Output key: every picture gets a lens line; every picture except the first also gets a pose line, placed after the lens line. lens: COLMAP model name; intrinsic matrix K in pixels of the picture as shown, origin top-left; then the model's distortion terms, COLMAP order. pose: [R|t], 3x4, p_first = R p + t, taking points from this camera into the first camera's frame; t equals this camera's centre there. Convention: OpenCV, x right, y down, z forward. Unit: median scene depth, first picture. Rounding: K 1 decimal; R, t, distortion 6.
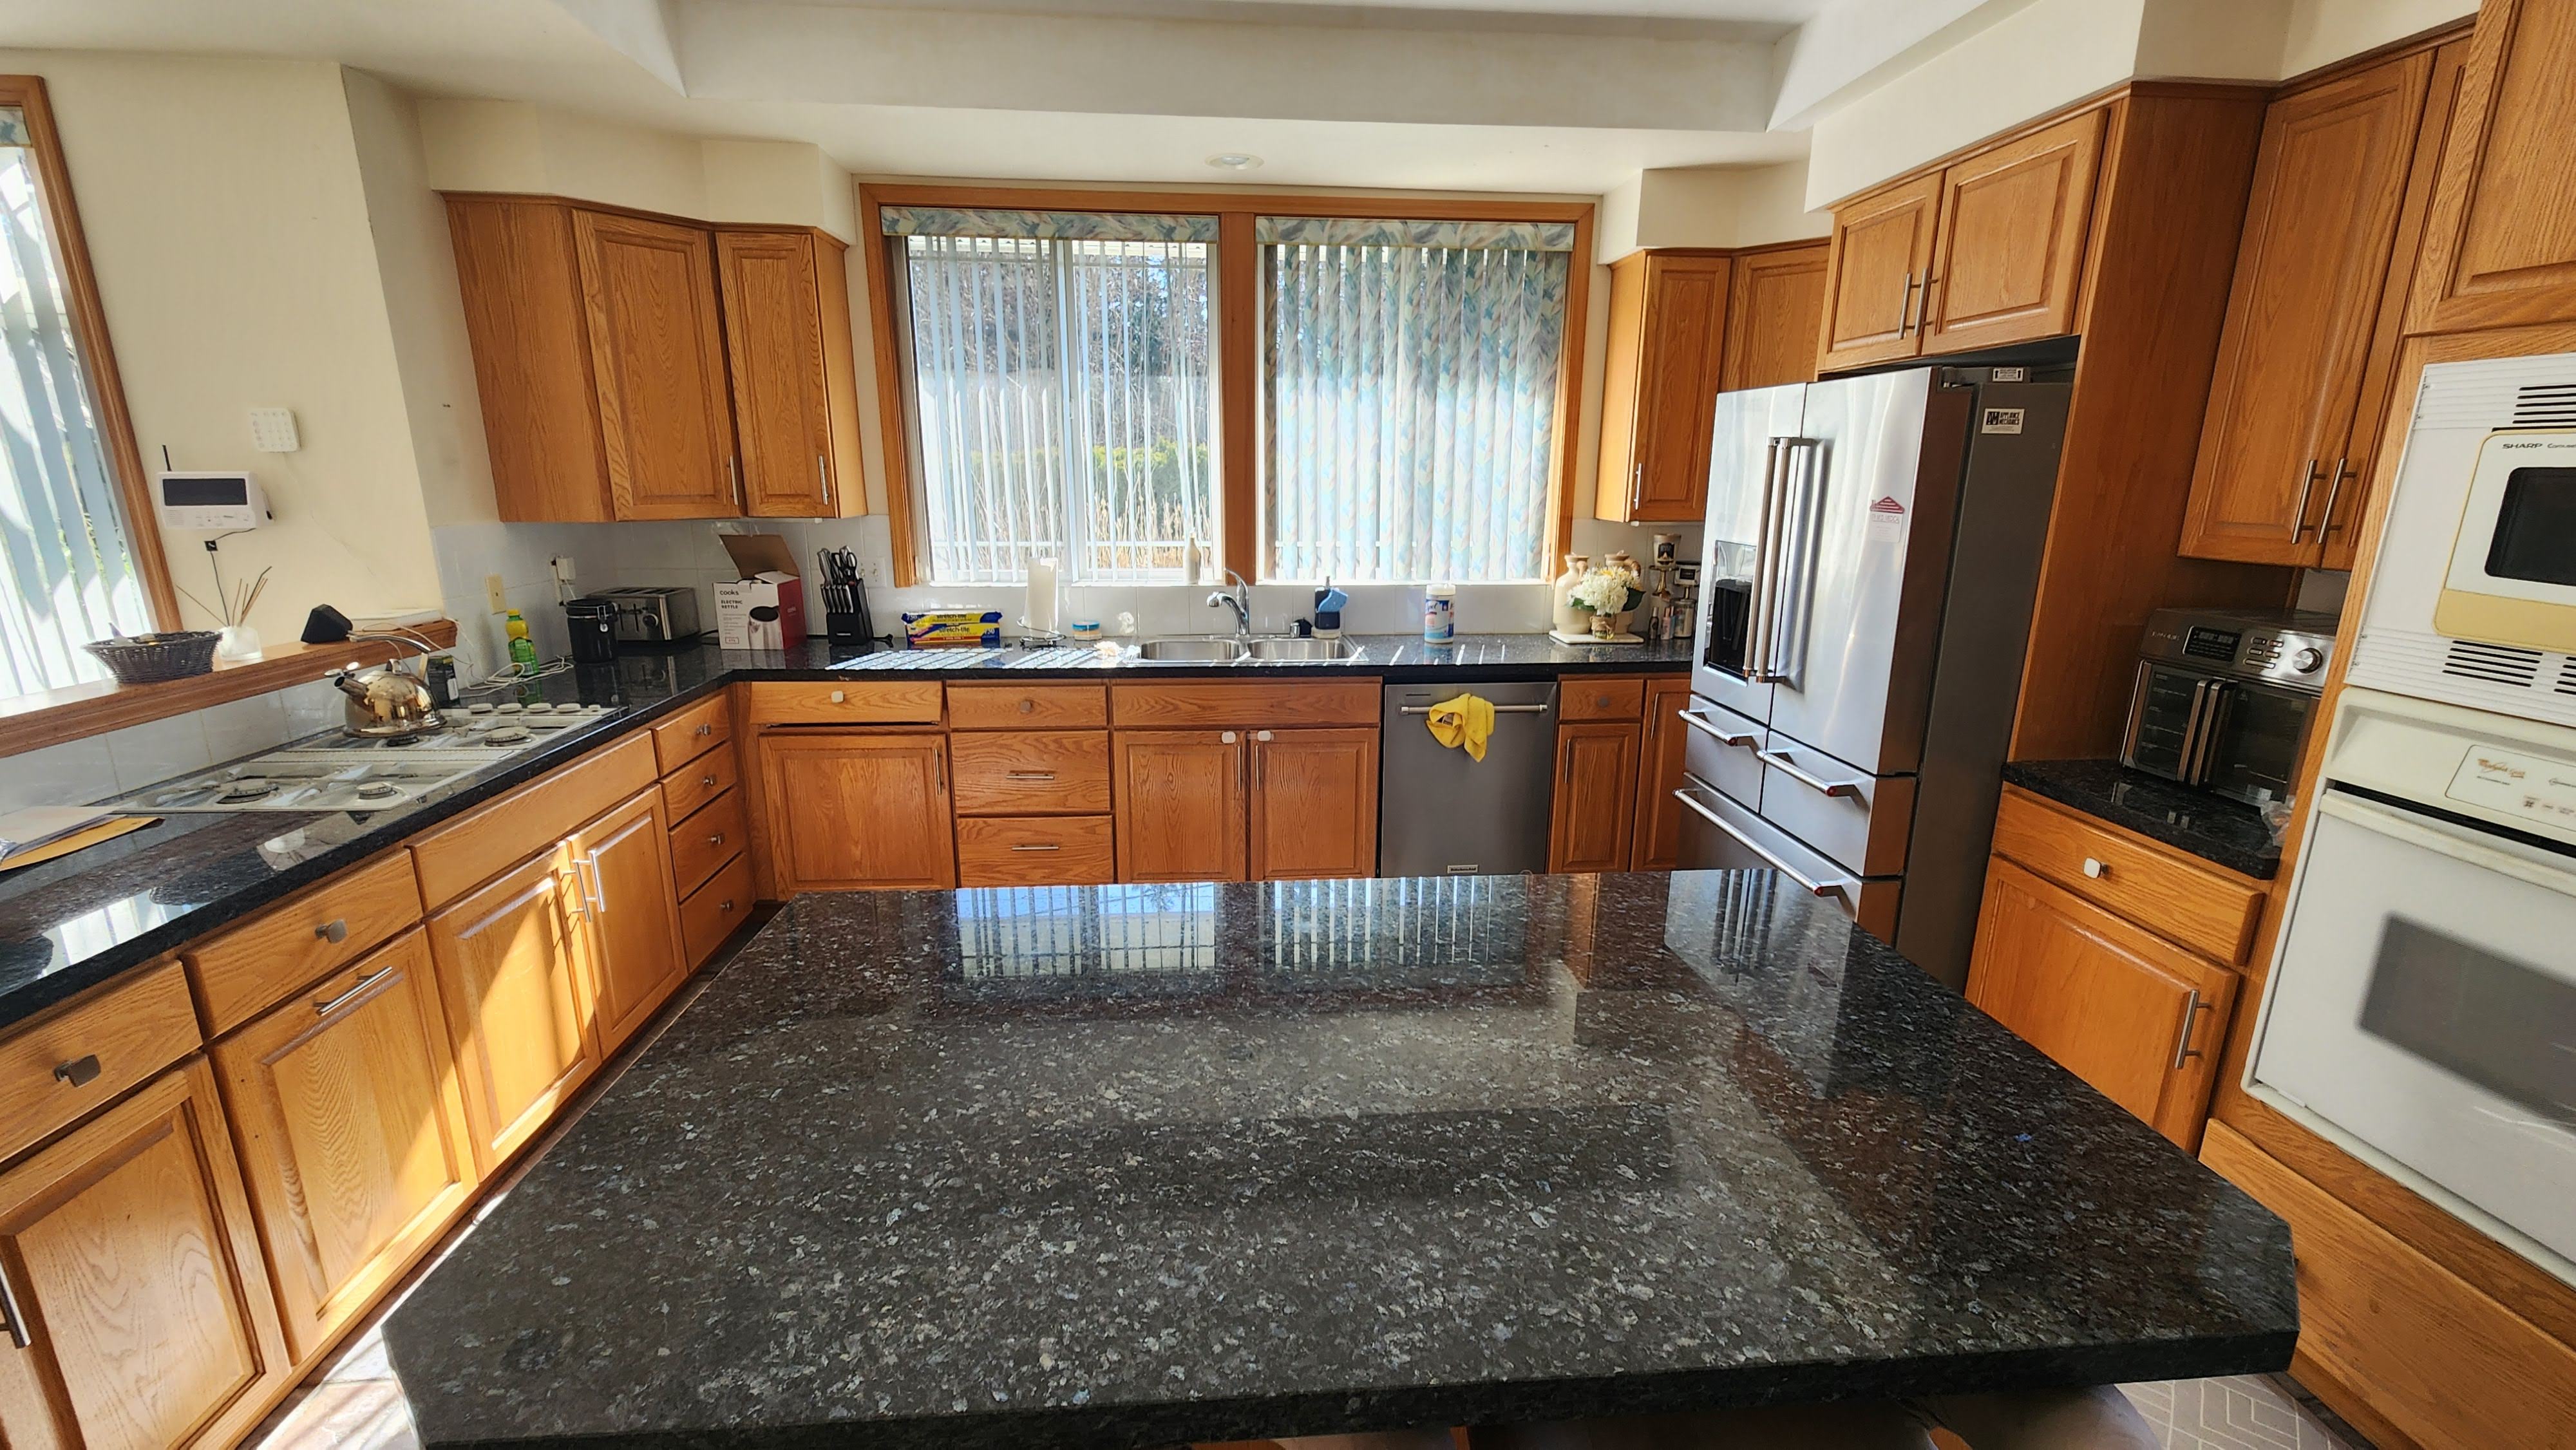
lens RADIAL K [[1050.7, 0, 1292.5], [0, 1050.7, 730.6], [0, 0, 1]] dist [-0.000398, 0.000221]
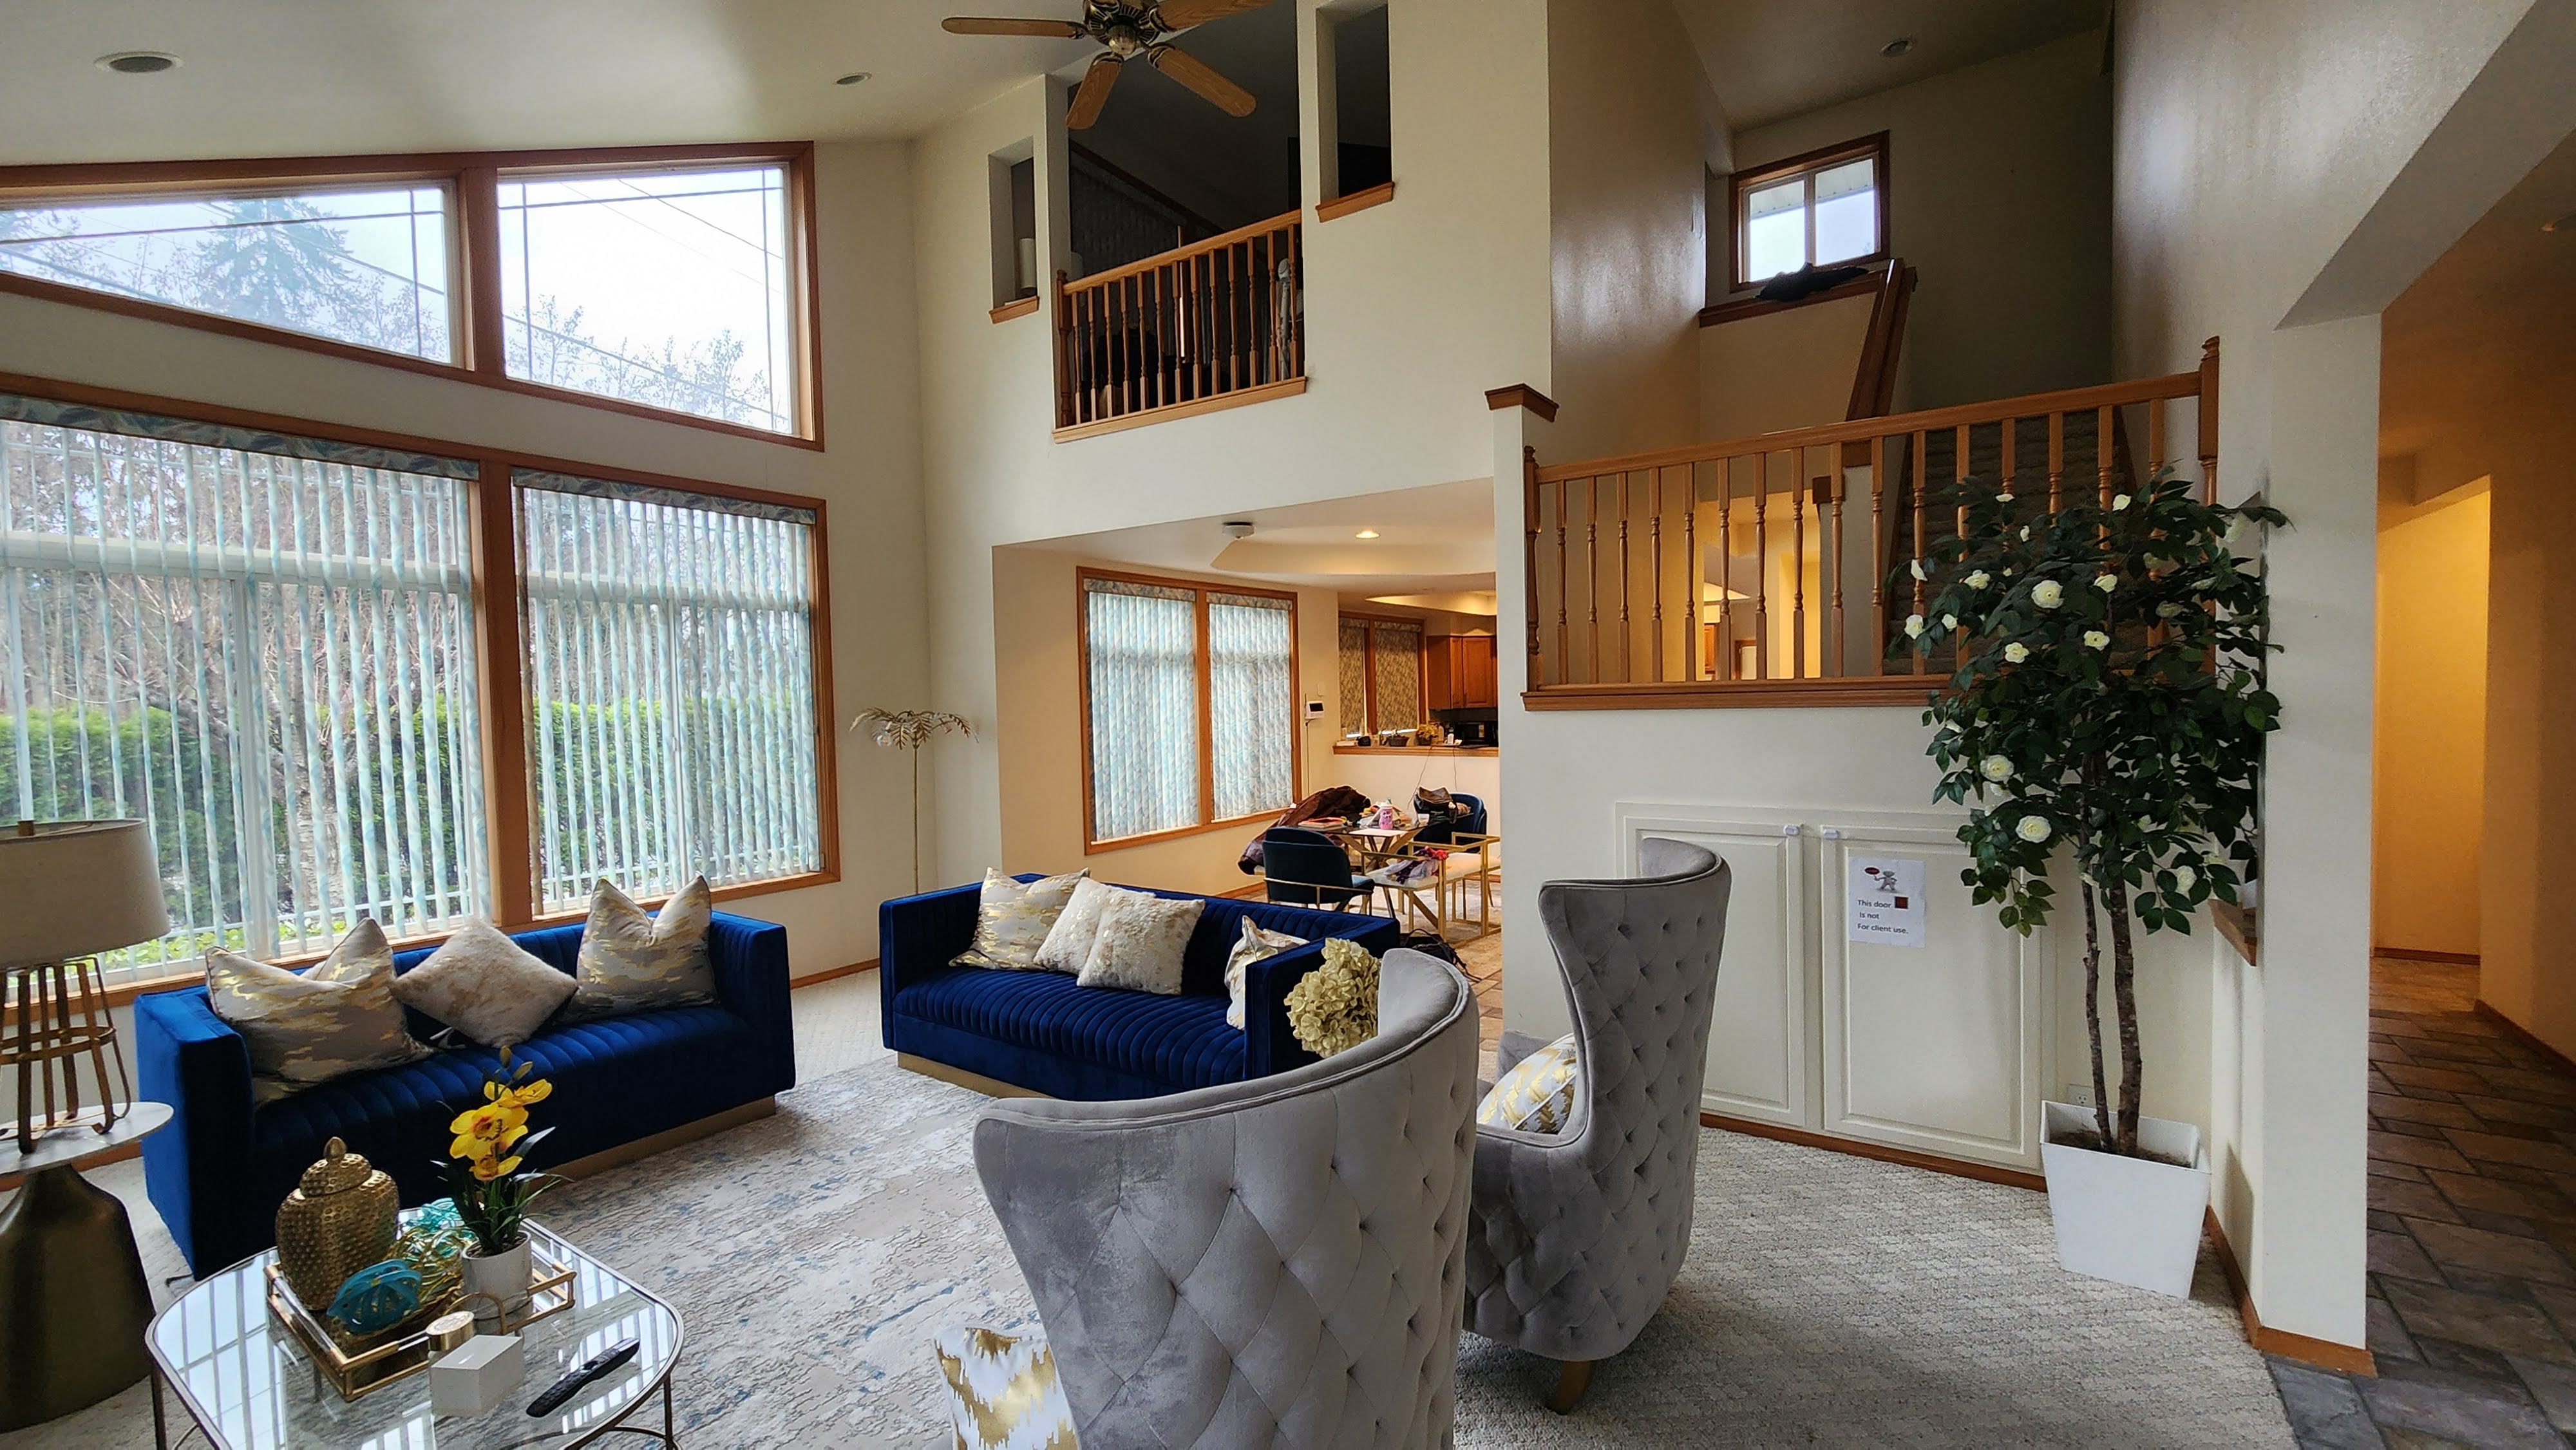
lens RADIAL K [[1058.2, 0, 1291.0], [0, 1058.2, 729.3], [0, 0, 1]] dist [-0.001307, -0.000630]
pose [[0.616650, -0.042861, 0.786070, -3.060539], [0.216206, 0.969342, -0.116754, 0.176058], [-0.756966, 0.241949, 0.607011, -0.784750]]
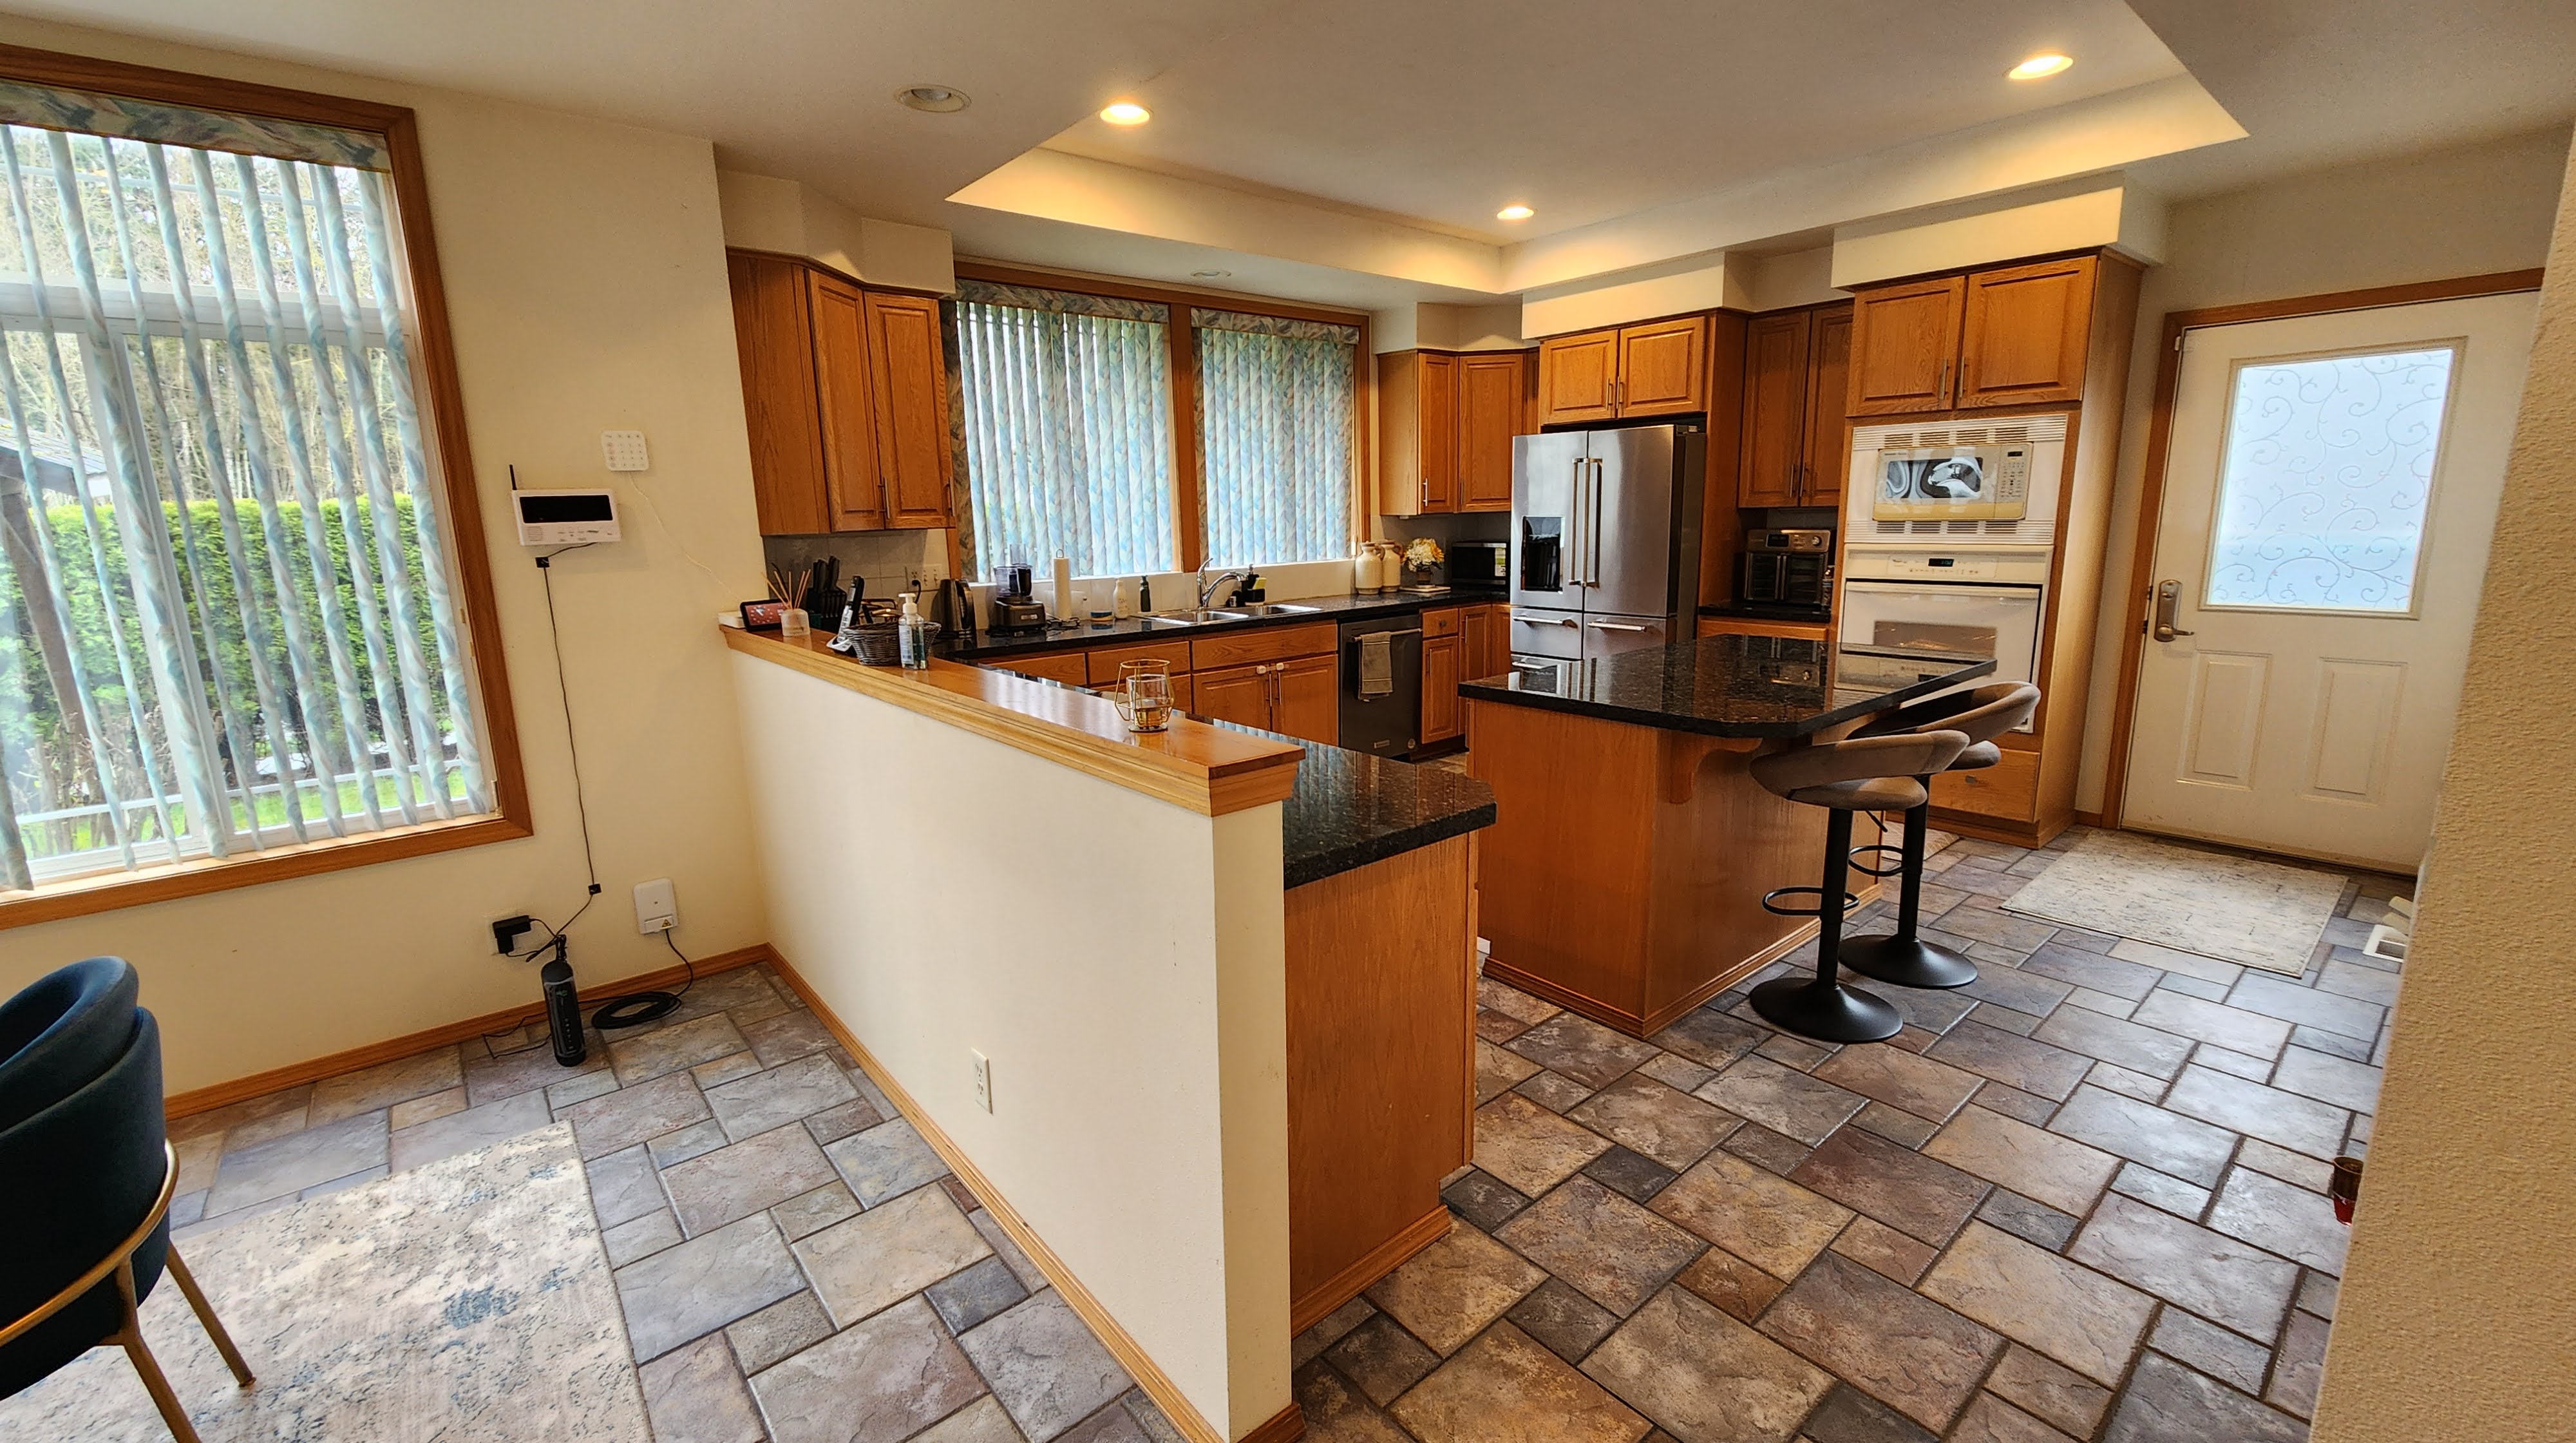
lens RADIAL K [[1058.5, 0, 1291.0], [0, 1058.5, 725.8], [0, 0, 1]] dist [-0.001307, -0.000630]
pose [[0.814897, -0.140577, 0.562300, -0.880861], [0.166774, 0.985983, 0.004807, 0.084624], [-0.555095, 0.089860, 0.826919, -0.212809]]
